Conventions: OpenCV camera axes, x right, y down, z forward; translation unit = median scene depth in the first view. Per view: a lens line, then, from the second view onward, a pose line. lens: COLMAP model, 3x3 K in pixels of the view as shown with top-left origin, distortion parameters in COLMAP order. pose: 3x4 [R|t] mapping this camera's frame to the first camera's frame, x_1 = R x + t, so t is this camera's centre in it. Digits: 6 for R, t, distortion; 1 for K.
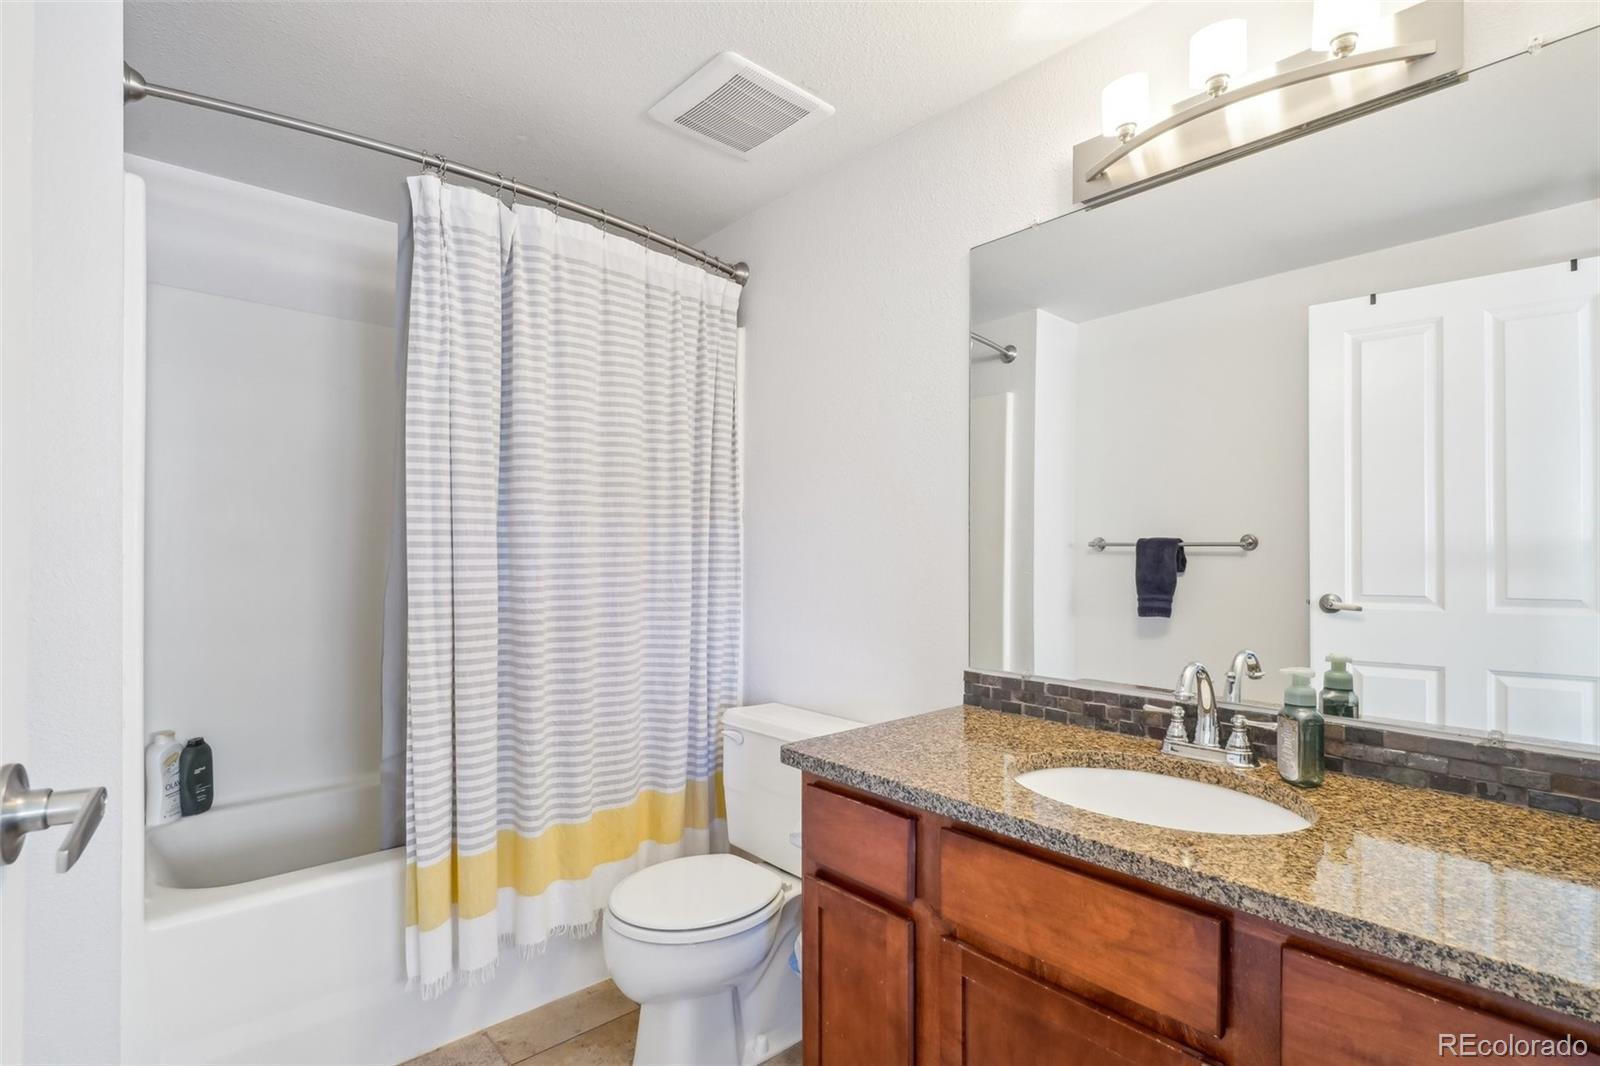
lens RADIAL K [[771.3, 0, 800.4], [0, 771.3, 548.3], [0, 0, 1]] dist [-0.002435, 0.000424]
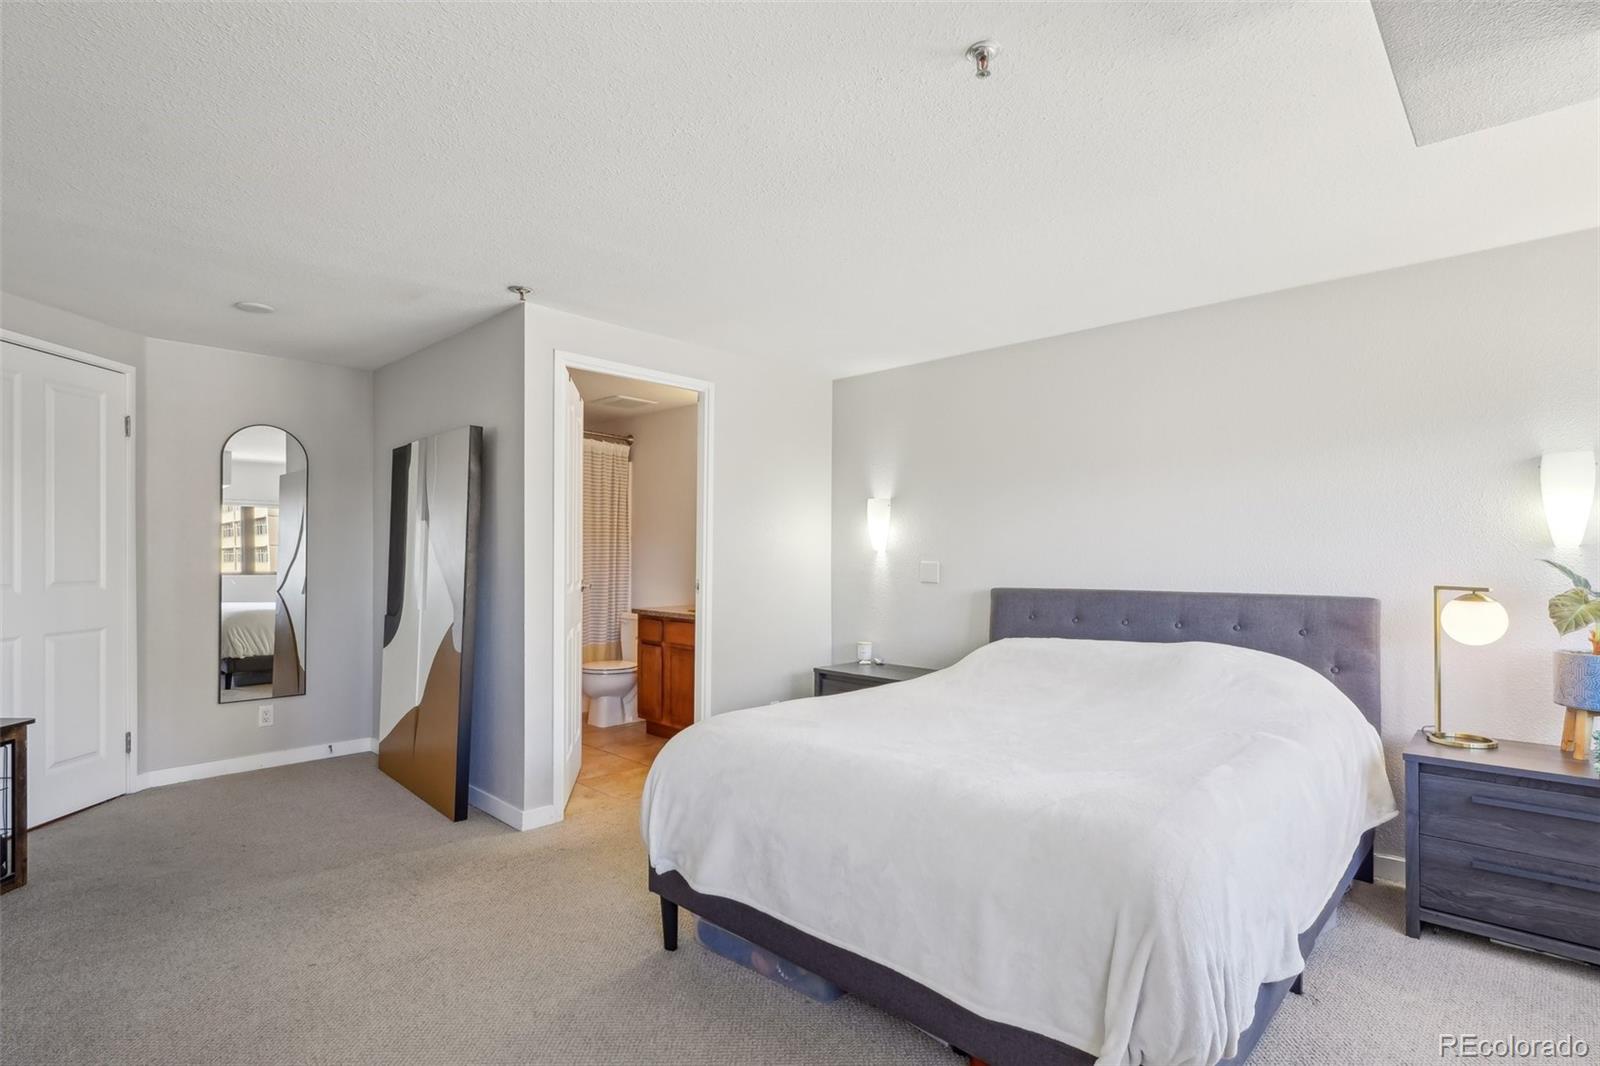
lens RADIAL K [[771.3, 0, 800.4], [0, 771.3, 548.3], [0, 0, 1]] dist [-0.002435, 0.000424]
pose [[0.996547, 0.003042, 0.082977, 0.383143], [-0.003496, 0.999980, 0.005325, -0.038412], [-0.082959, -0.005596, 0.996537, -2.204842]]
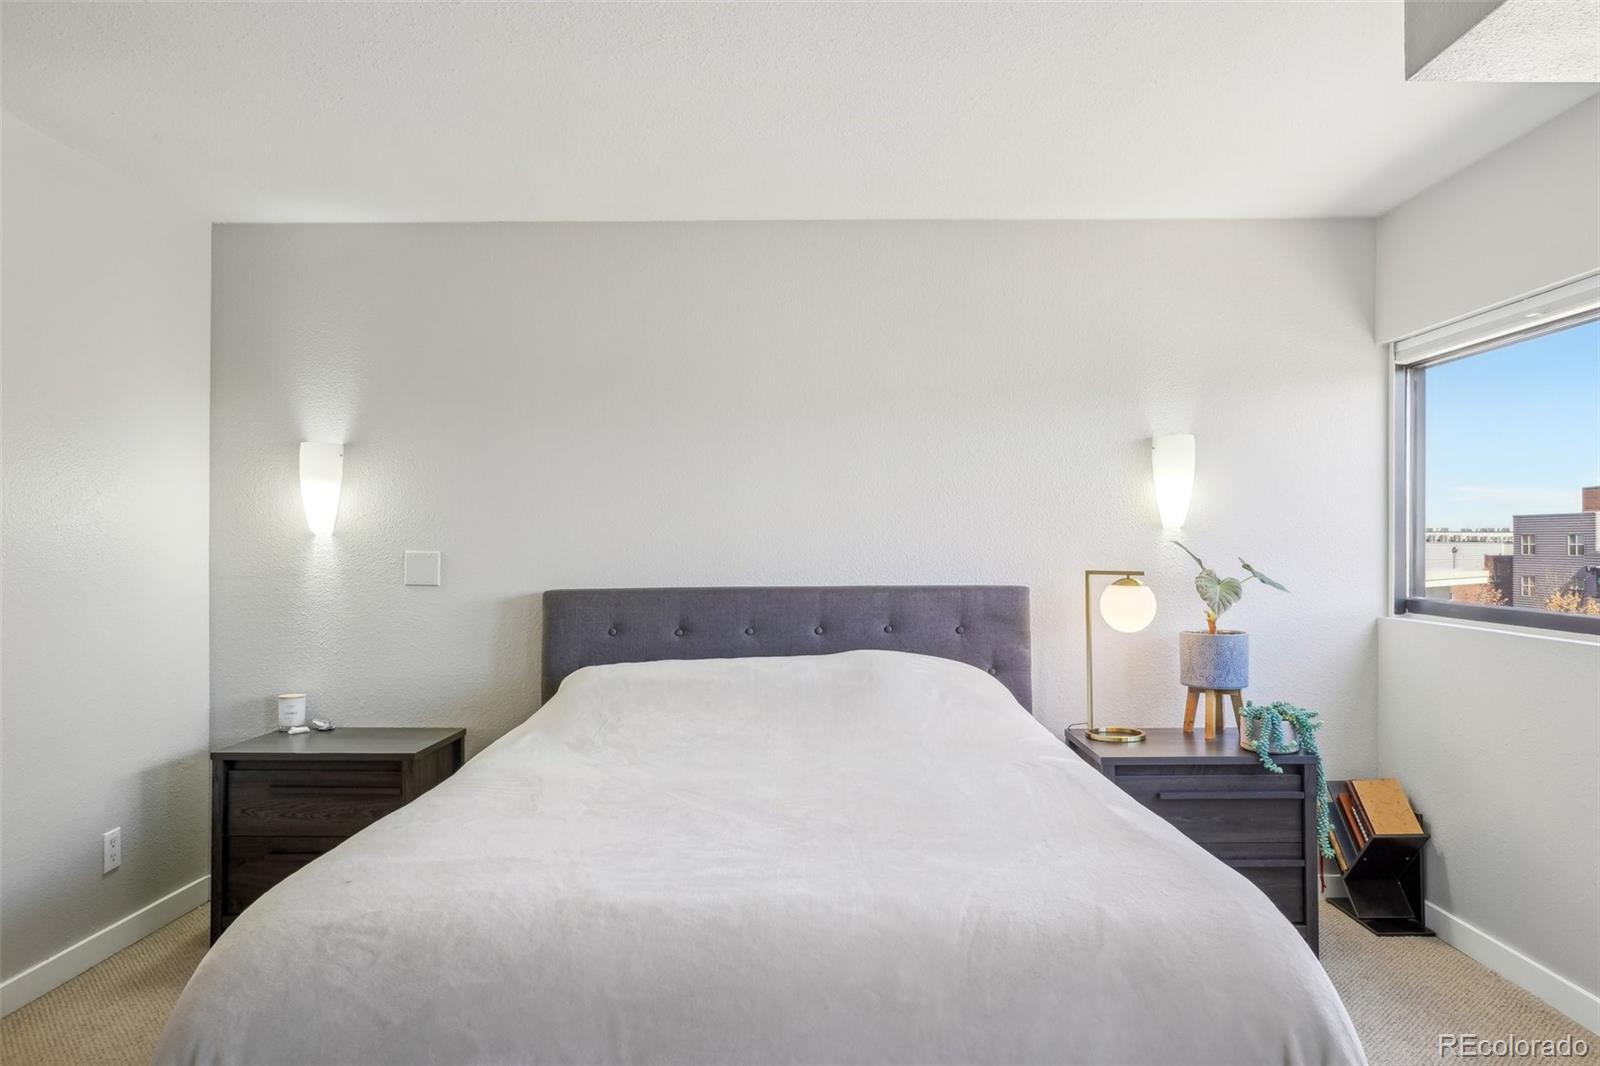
lens RADIAL K [[1045.4, 0, 803.3], [0, 1045.4, 519.1], [0, 0, 1]] dist [-0.002186, -0.000419]
pose [[0.675889, 0.014698, 0.736857, -0.009792], [-0.008229, 0.999889, -0.012396, -0.026477], [-0.736958, 0.002315, 0.675935, -1.688405]]
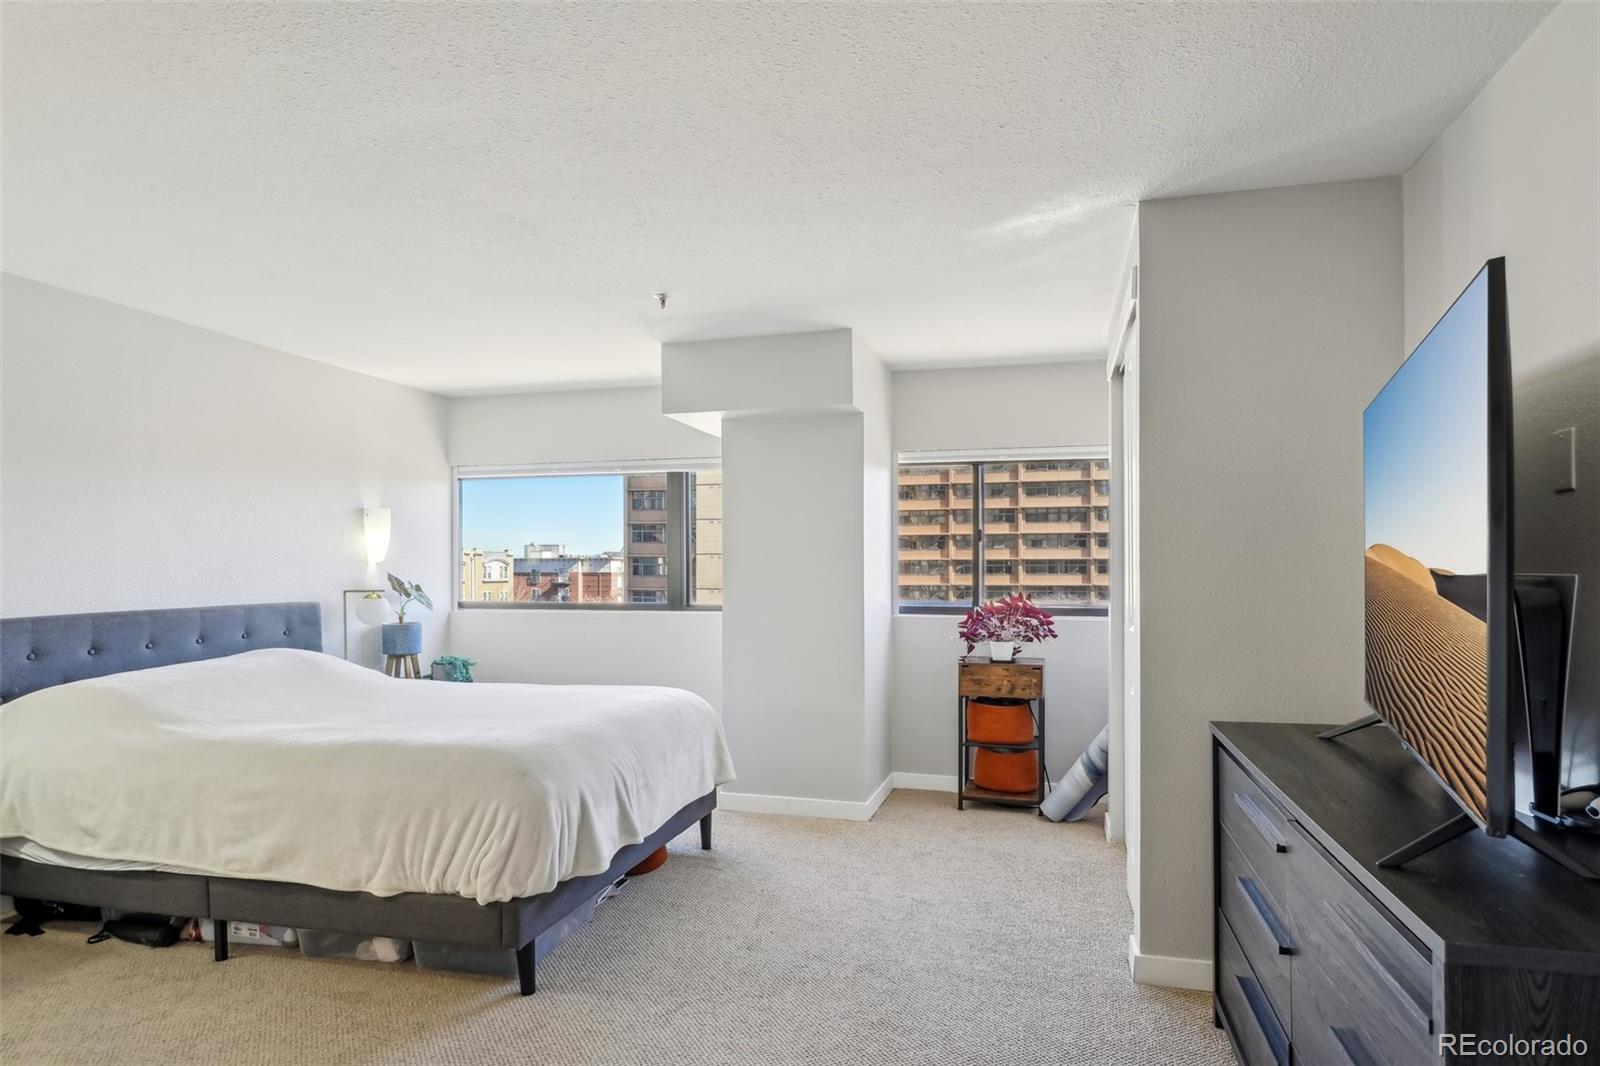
lens RADIAL K [[911.5, 0, 797.8], [0, 911.5, 573.8], [0, 0, 1]] dist [-0.000142, -0.000148]
pose [[-0.540887, 0.000681, 0.841095, -1.259762], [-0.000512, 0.999999, -0.001139, -0.005370], [-0.841095, -0.001046, -0.540886, -0.381567]]
